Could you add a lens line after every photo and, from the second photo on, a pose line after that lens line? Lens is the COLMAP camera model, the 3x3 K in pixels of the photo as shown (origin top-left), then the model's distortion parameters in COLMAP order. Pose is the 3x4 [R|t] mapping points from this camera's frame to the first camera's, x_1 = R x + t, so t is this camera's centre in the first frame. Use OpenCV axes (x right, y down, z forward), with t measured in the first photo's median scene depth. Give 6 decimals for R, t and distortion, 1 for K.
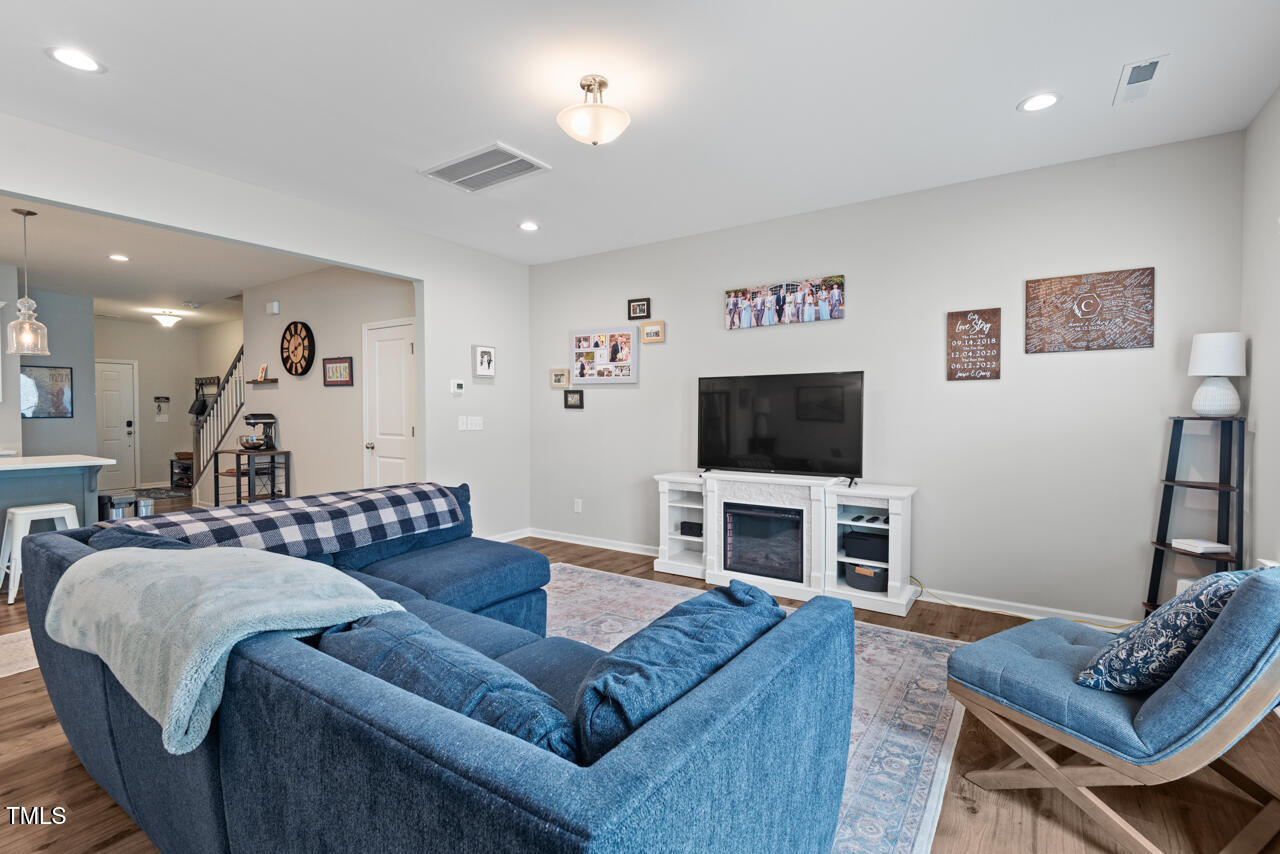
lens RADIAL K [[578.9, 0, 643.2], [0, 578.9, 423.8], [0, 0, 1]] dist [0.032755, -0.019239]
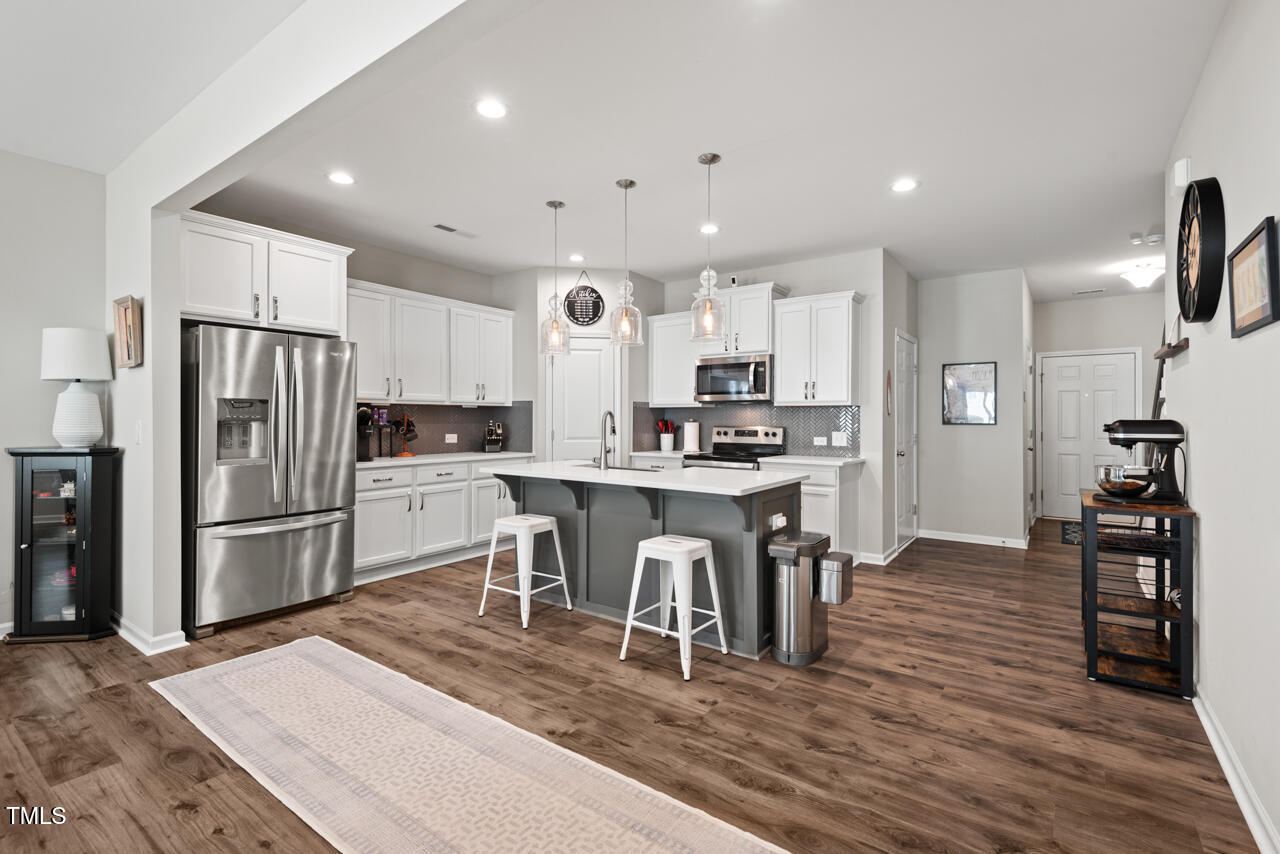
lens RADIAL K [[578.9, 0, 639.3], [0, 578.9, 419.4], [0, 0, 1]] dist [0.032755, -0.019239]
pose [[-0.047905, 0.000852, -0.998852, -0.281019], [-0.023796, 0.999715, 0.001994, -0.014182], [0.998568, 0.023865, -0.047872, 0.970054]]
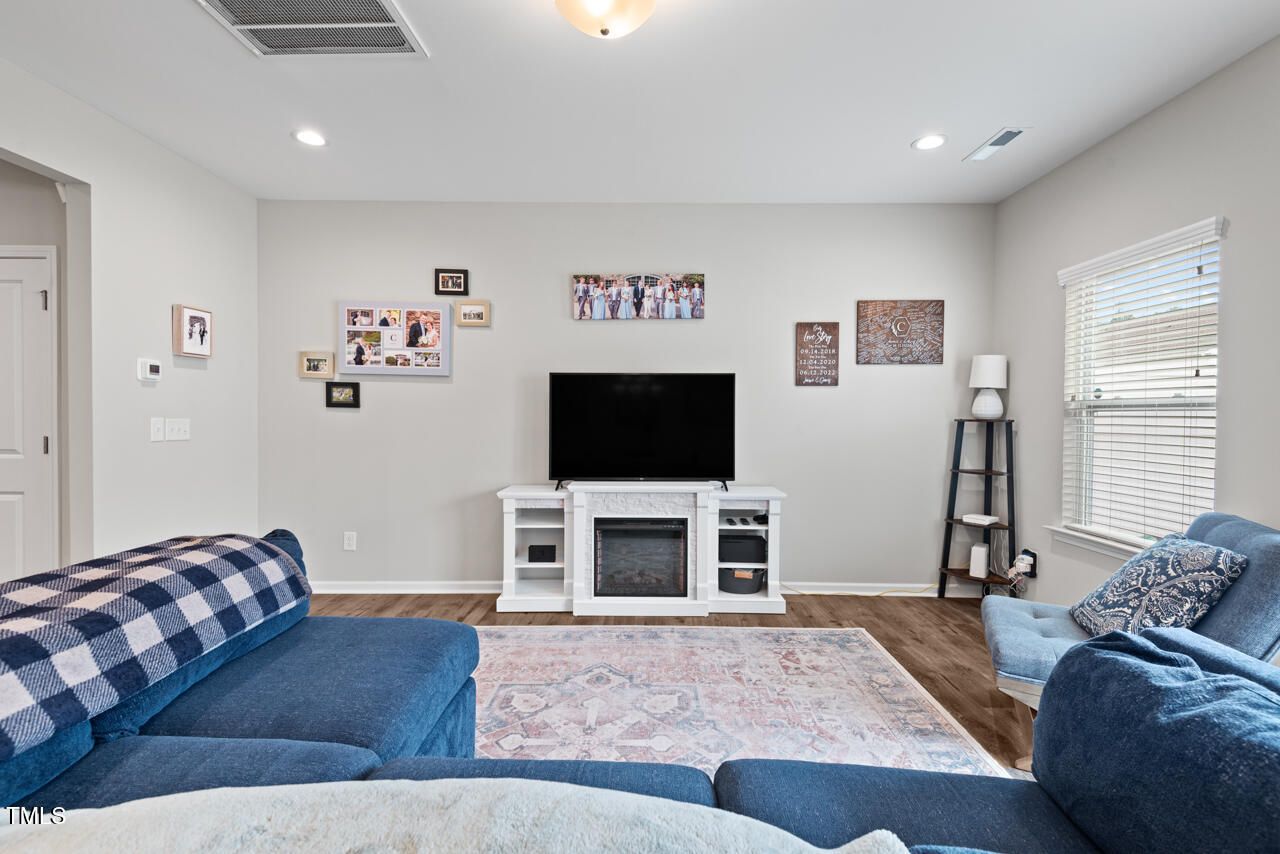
lens RADIAL K [[578.9, 0, 646.2], [0, 578.9, 421.3], [0, 0, 1]] dist [0.032755, -0.019239]
pose [[0.833879, -0.001671, 0.551944, -0.273251], [0.005849, 0.999966, -0.005810, -0.003184], [-0.551916, 0.008074, 0.833861, 0.236496]]
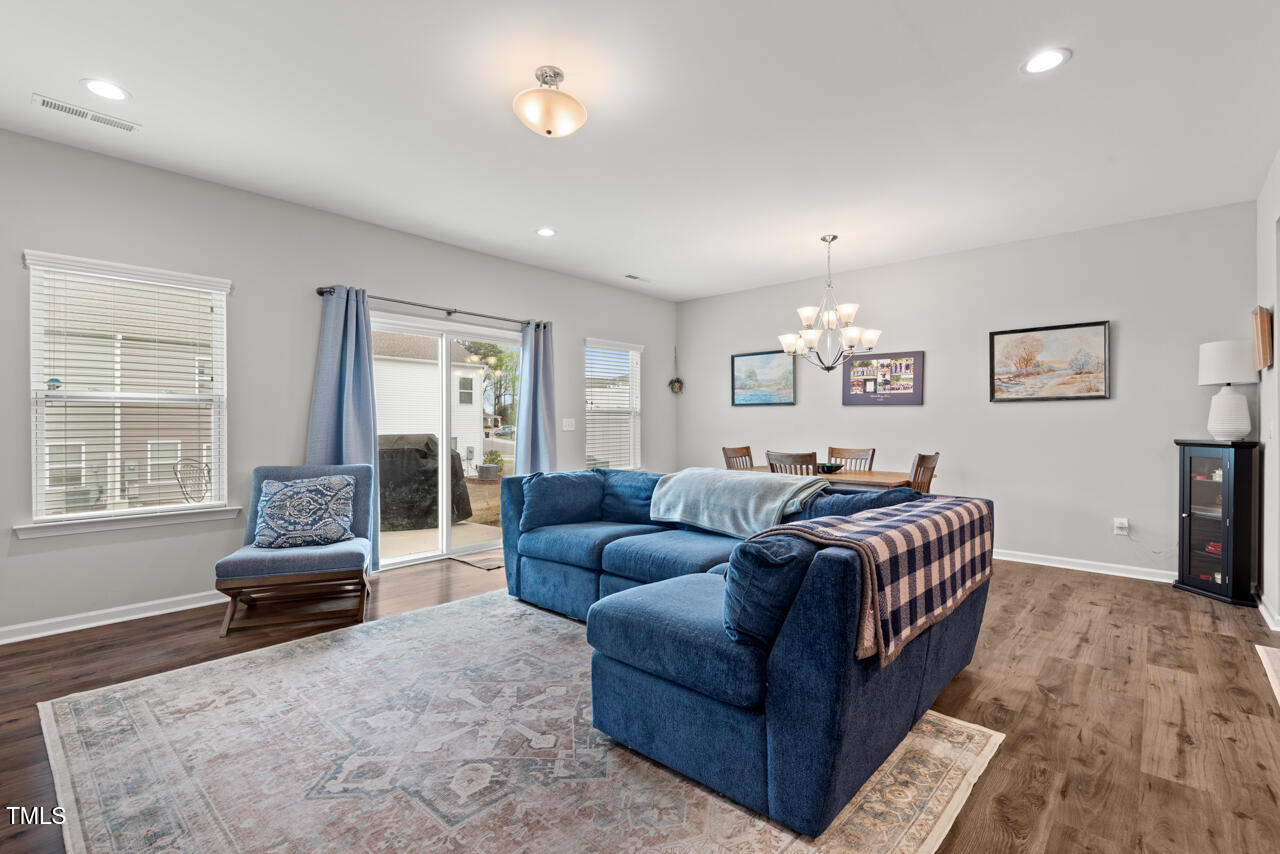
lens RADIAL K [[578.9, 0, 646.0], [0, 578.9, 424.9], [0, 0, 1]] dist [0.032755, -0.019239]
pose [[-0.990708, -0.003300, 0.135963, -0.239227], [-0.000295, 0.999755, 0.022115, -0.002705], [-0.136003, 0.021870, -0.990467, 1.234464]]
